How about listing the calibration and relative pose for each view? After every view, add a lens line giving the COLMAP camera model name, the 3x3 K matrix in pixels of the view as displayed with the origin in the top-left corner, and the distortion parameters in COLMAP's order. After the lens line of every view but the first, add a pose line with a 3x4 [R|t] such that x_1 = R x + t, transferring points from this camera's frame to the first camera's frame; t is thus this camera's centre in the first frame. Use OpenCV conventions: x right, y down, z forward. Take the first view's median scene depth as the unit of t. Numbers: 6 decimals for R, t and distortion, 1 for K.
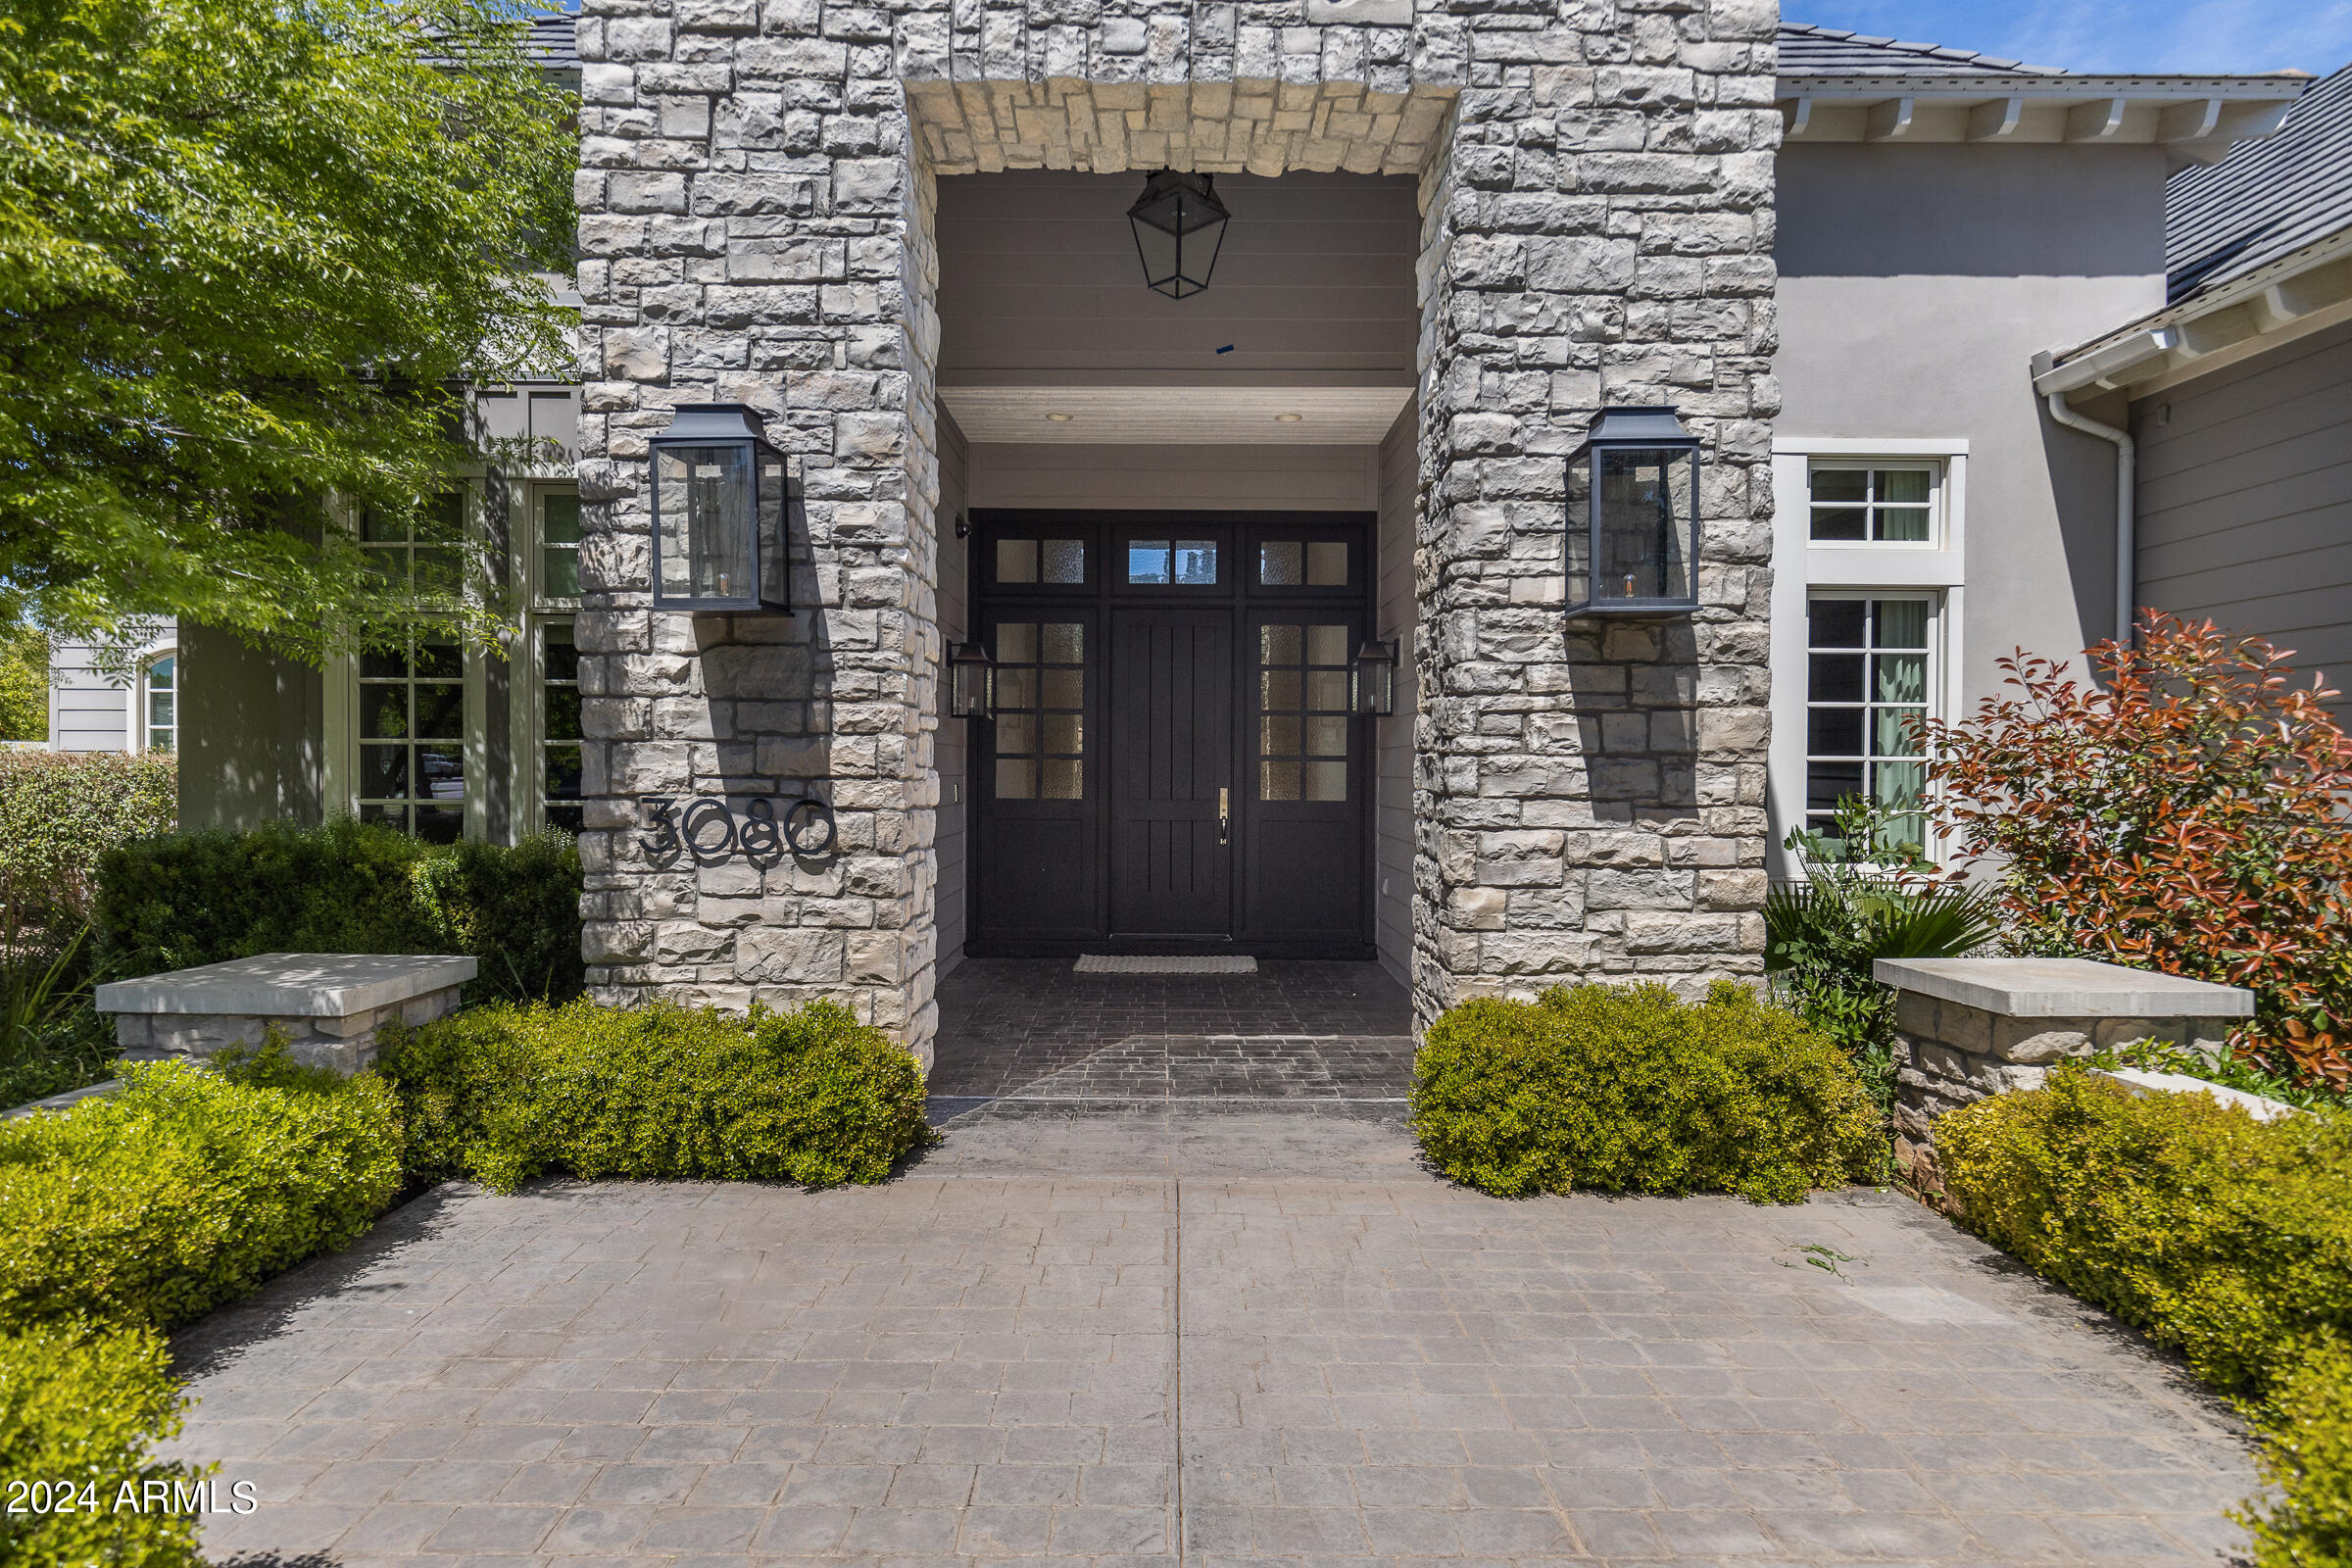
lens RADIAL K [[982.1, 0, 1175.6], [0, 982.1, 776.7], [0, 0, 1]] dist [0.010242, 0.000001]
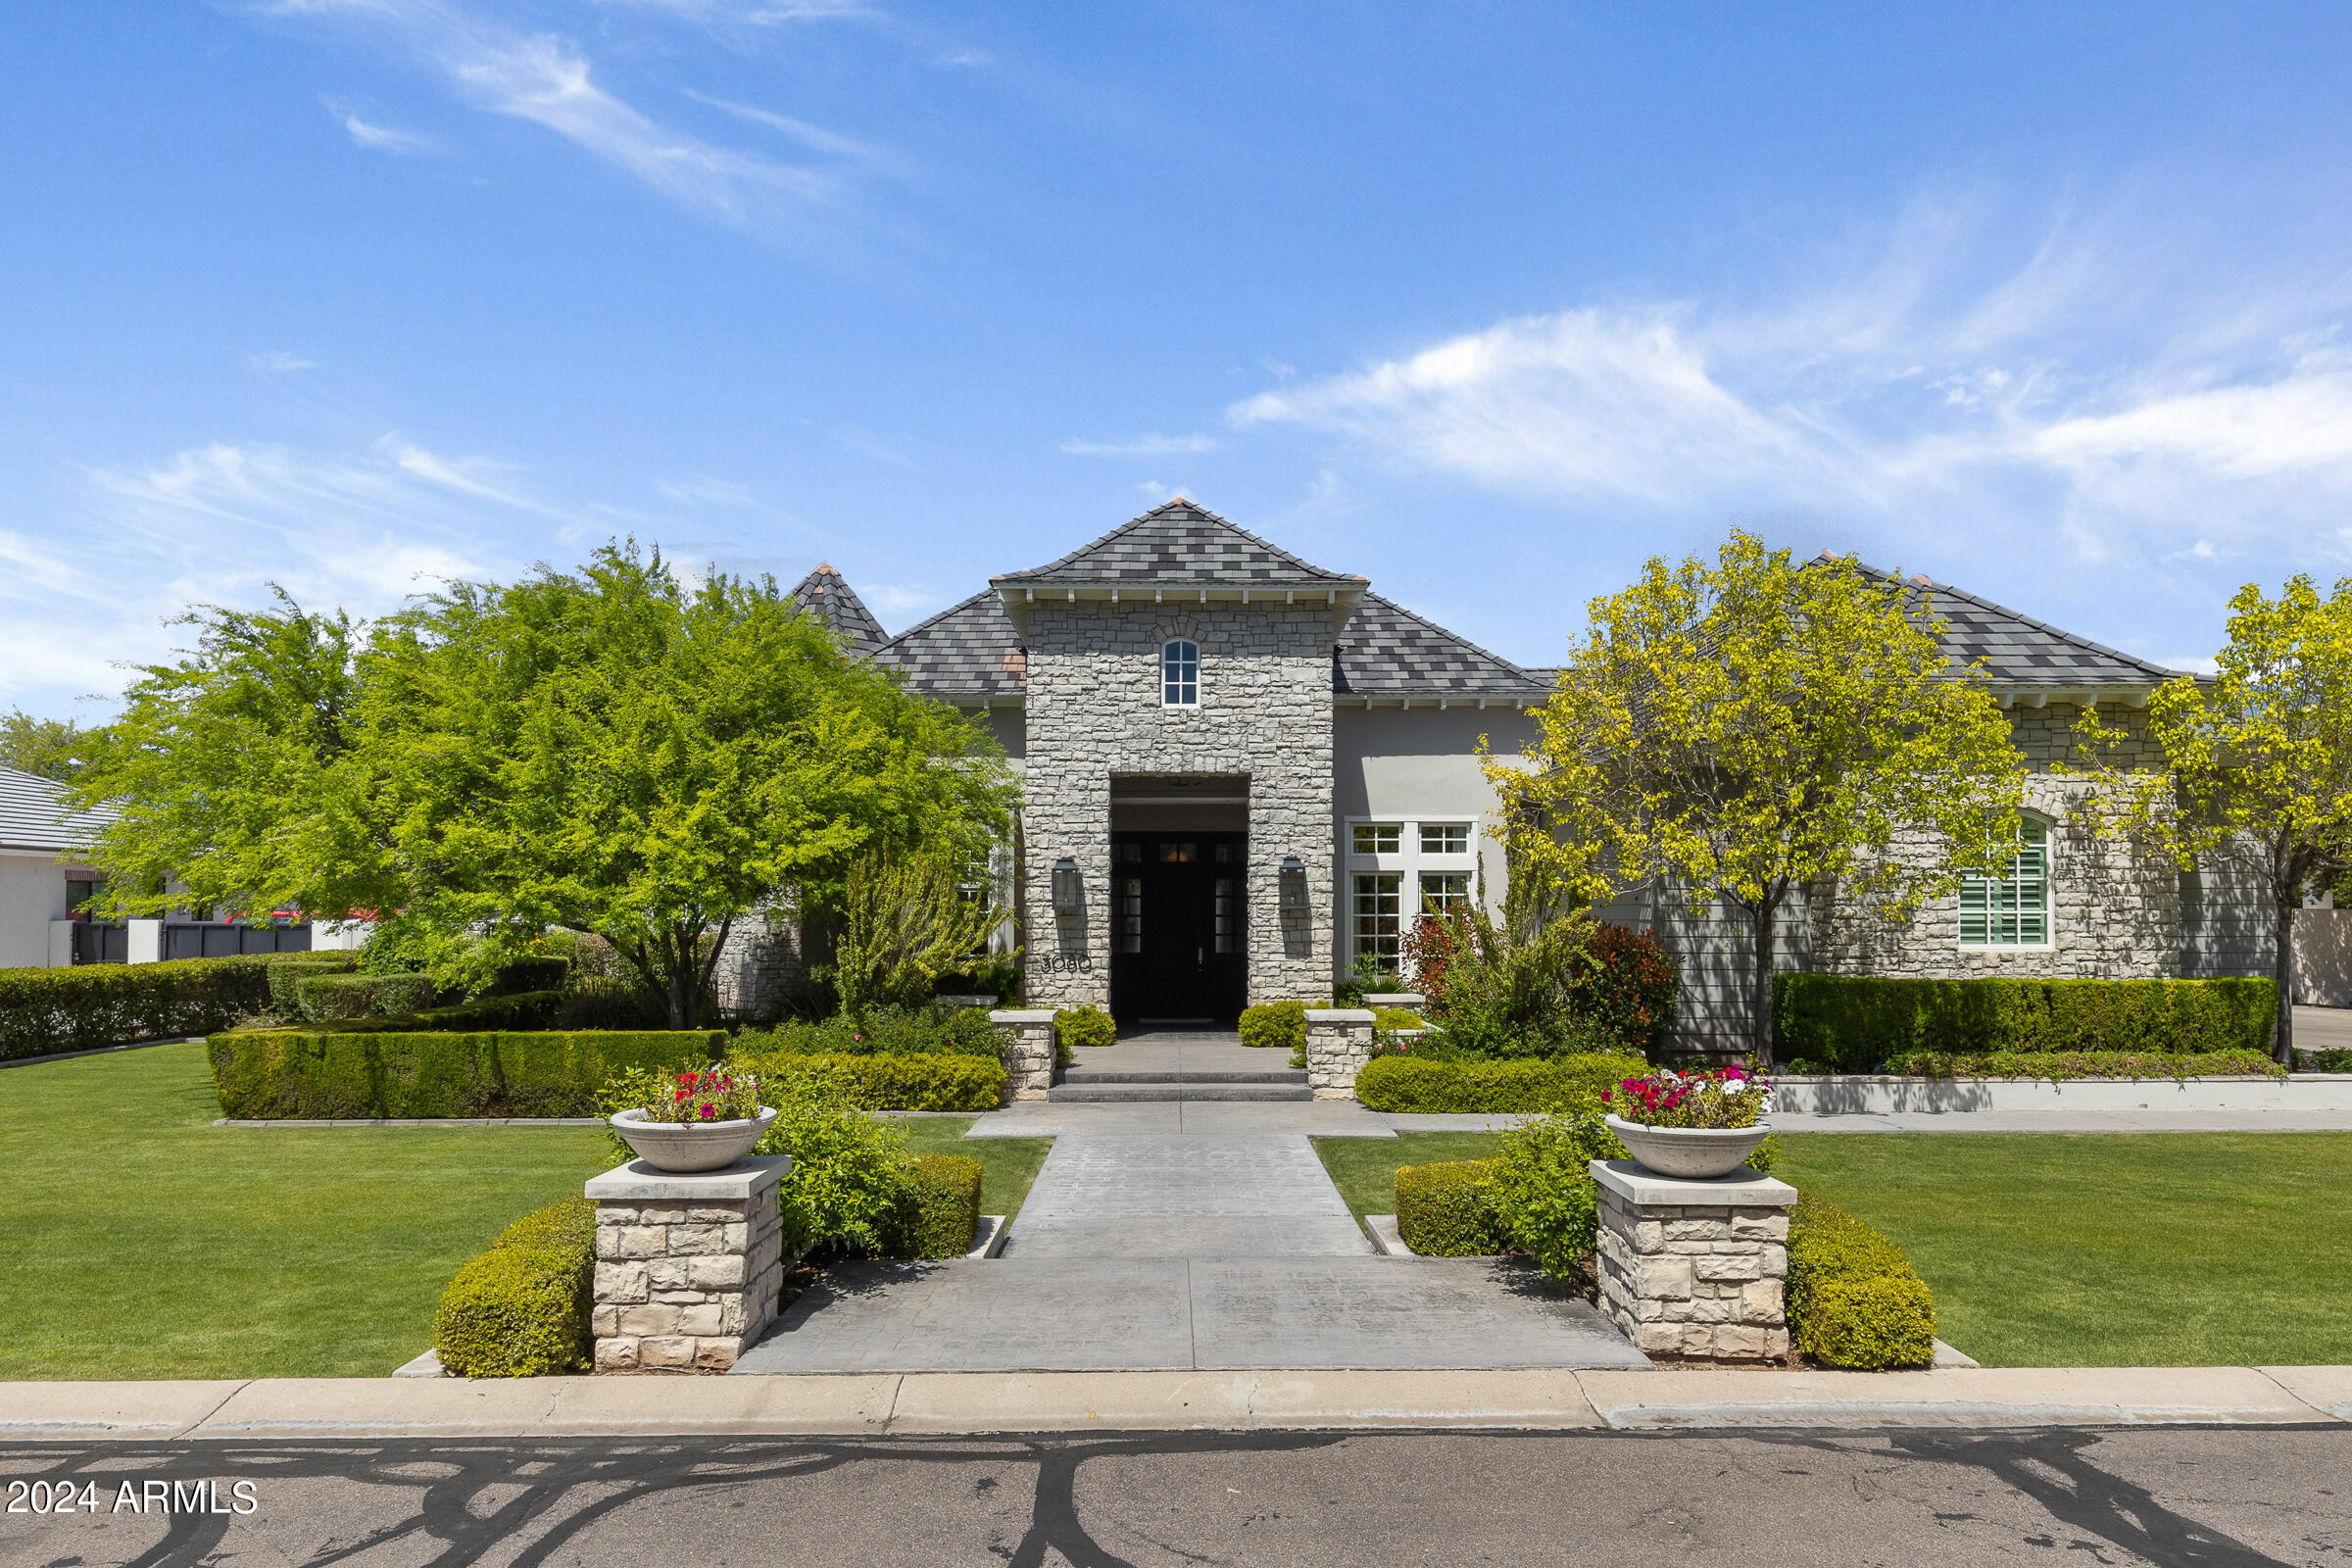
lens RADIAL K [[1848.4, 0, 1386.3], [0, 1848.4, 898.2], [0, 0, 1]] dist [0.015536, 0.007696]
pose [[0.994653, -0.003726, 0.103208, 0.060895], [0.003139, 0.999978, 0.005853, -0.238882], [-0.103228, -0.005498, 0.994643, -6.343059]]
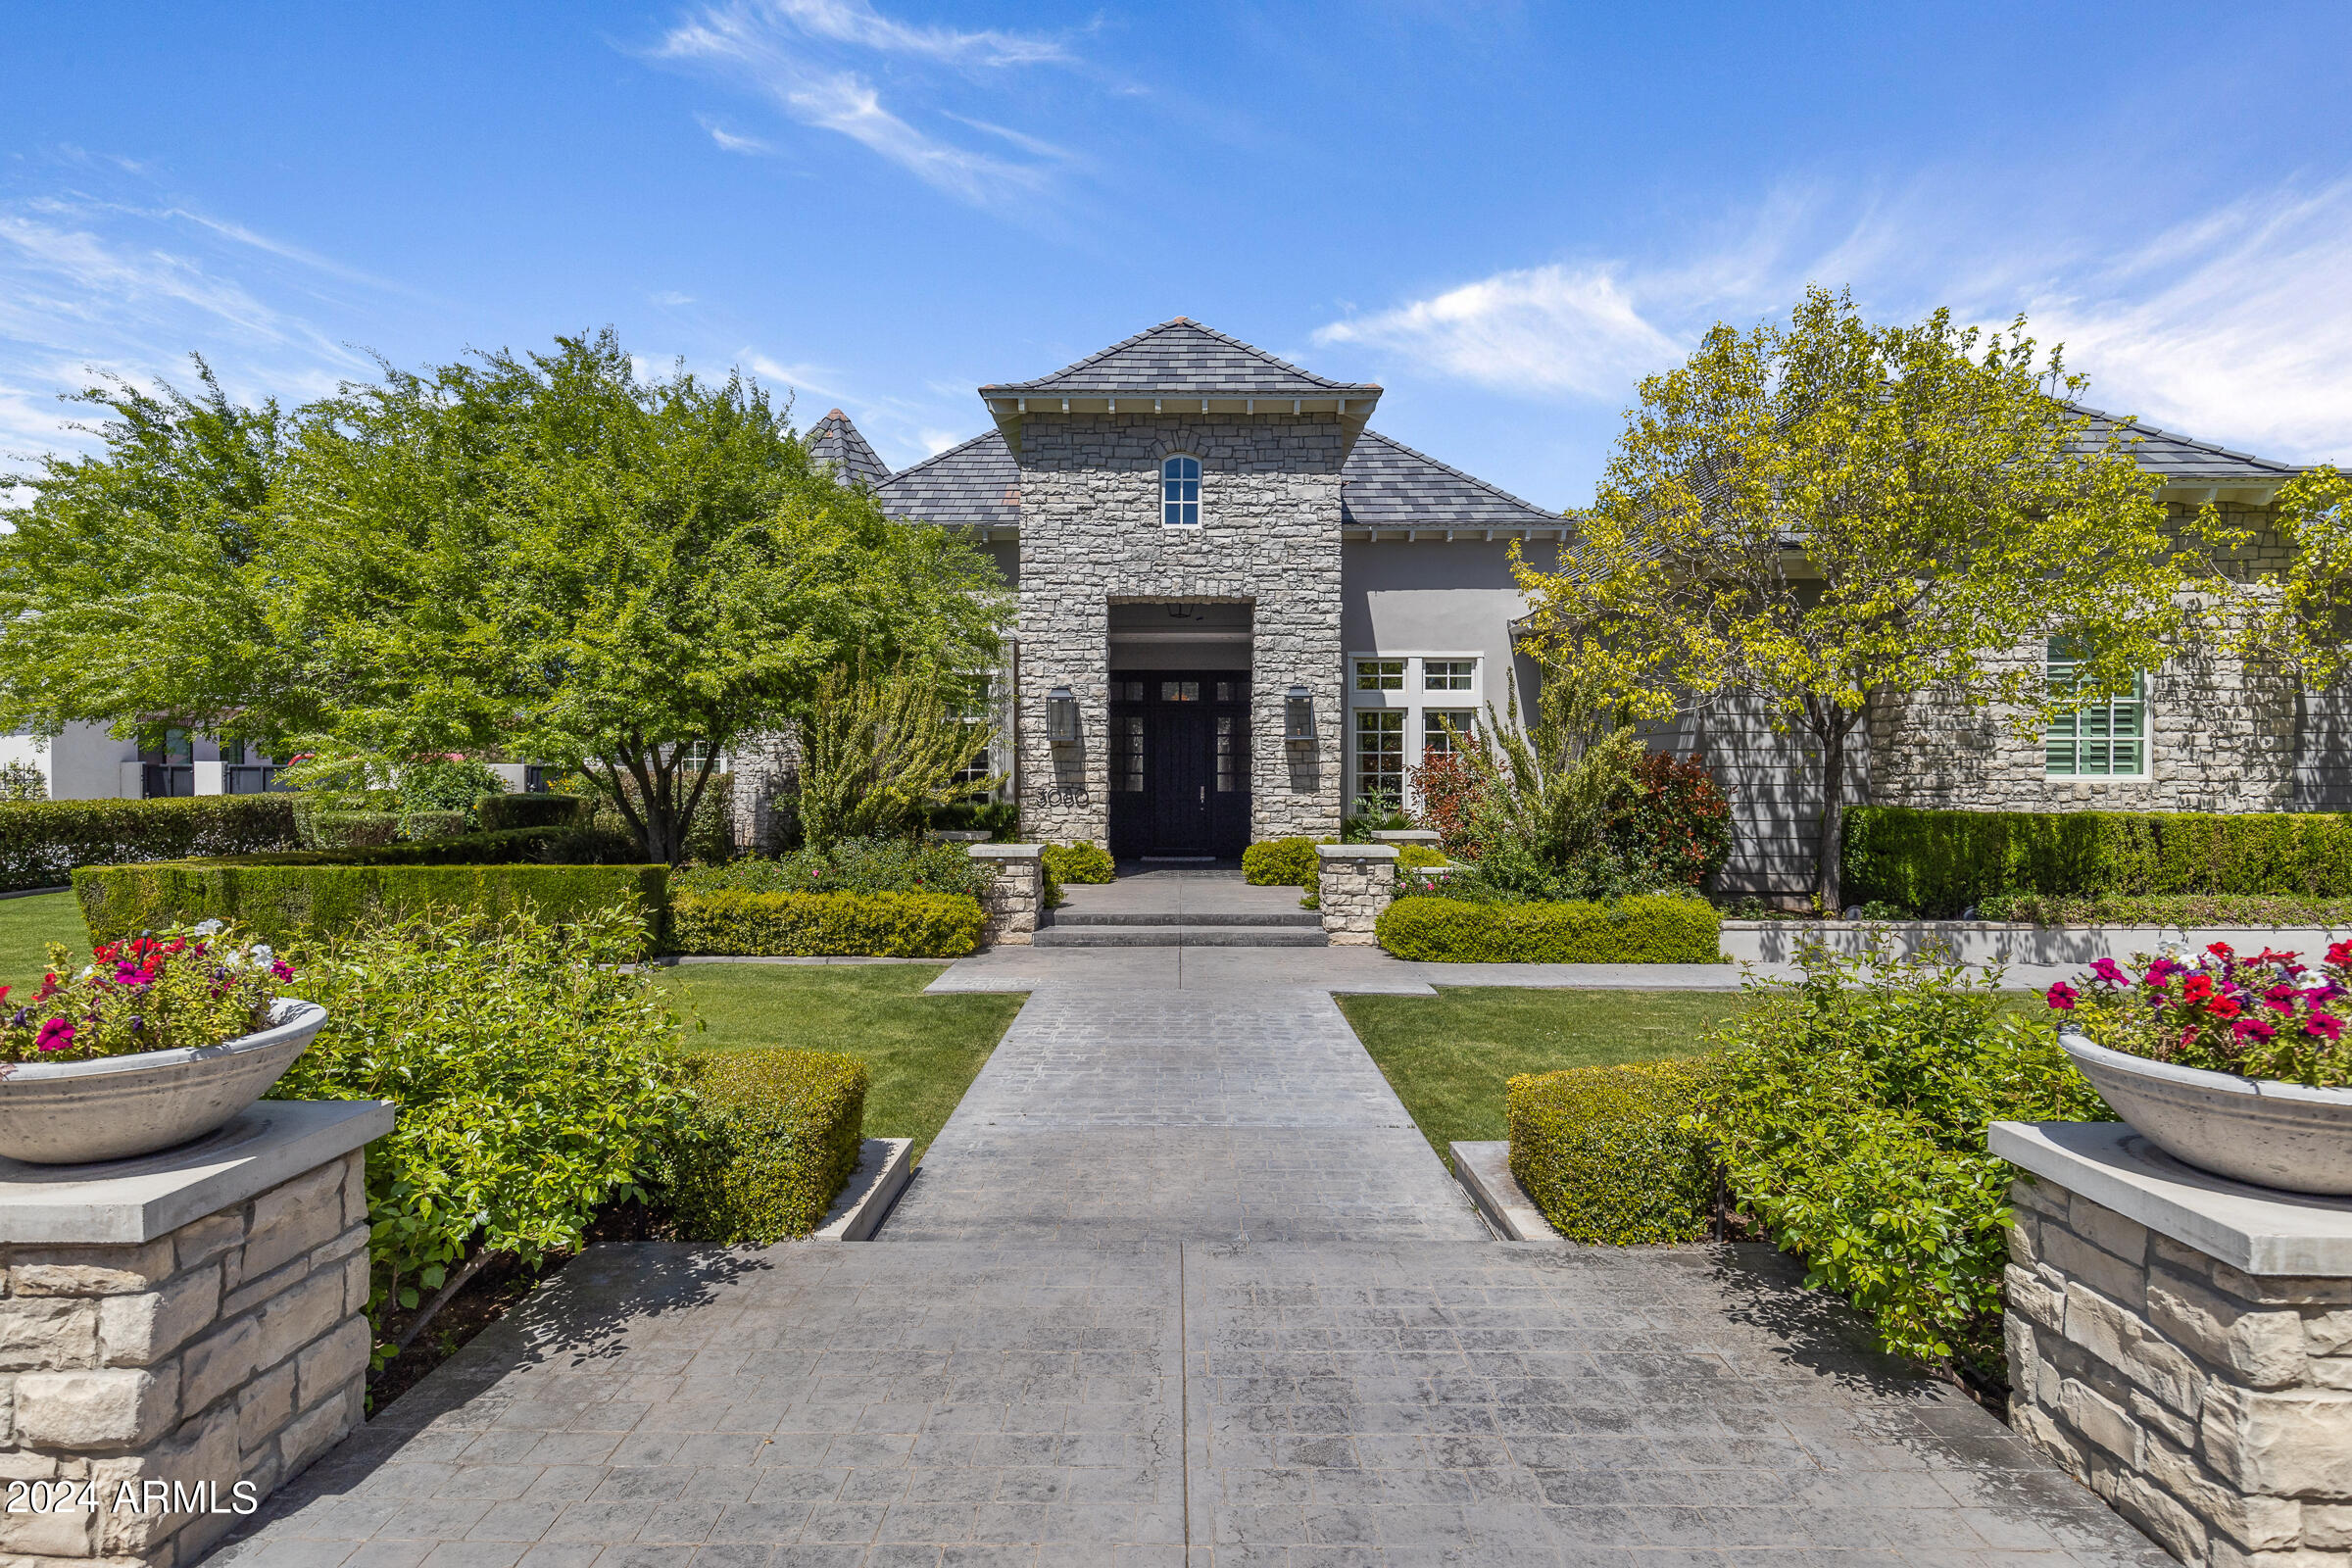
lens RADIAL K [[1265.8, 0, 1249.5], [0, 1265.8, 785.3], [0, 0, 1]] dist [0.005143, 0.001324]
pose [[0.999180, -0.005156, 0.040168, 0.068633], [0.004853, 0.999959, 0.007645, -0.022579], [-0.040206, -0.007443, 0.999164, -3.765876]]
